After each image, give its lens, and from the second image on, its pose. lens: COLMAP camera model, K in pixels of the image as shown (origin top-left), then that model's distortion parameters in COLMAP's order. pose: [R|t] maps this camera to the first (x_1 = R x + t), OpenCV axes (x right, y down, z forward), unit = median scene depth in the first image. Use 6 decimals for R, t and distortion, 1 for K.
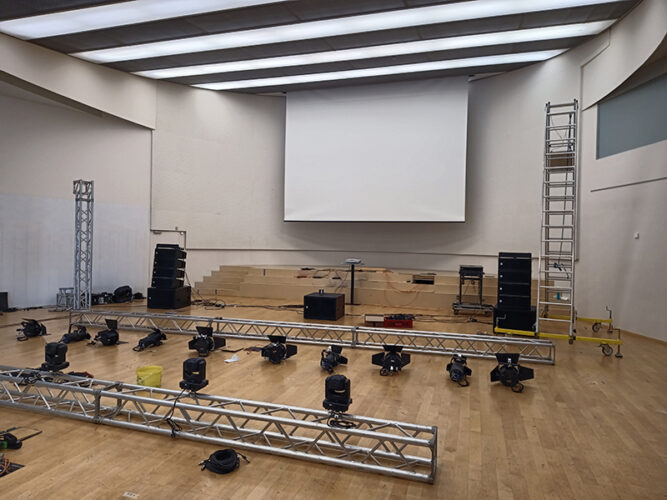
lens RADIAL K [[437.4, 0, 333.5], [0, 437.4, 250.0], [0, 0, 1]] dist [0.007960, 0.002064]
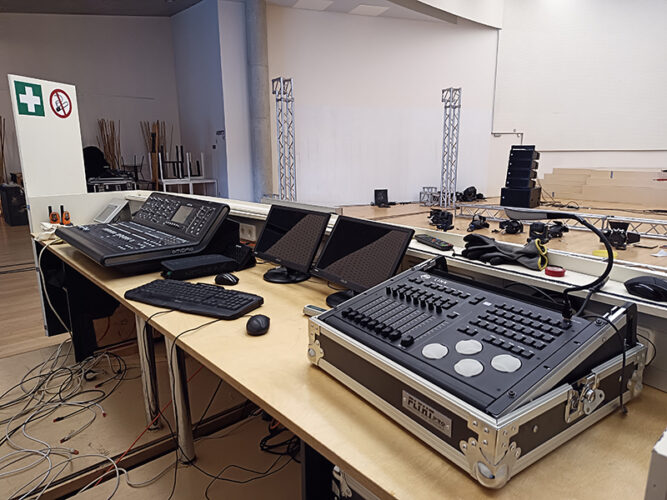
lens RADIAL K [[444.2, 0, 333.5], [0, 444.2, 250.0], [0, 0, 1]] dist [-0.004407, -0.001986]
pose [[0.847034, 0.087494, -0.524289, -0.186358], [0.021118, 0.980041, 0.197669, 0.011740], [0.531119, -0.178504, 0.828280, -0.141411]]
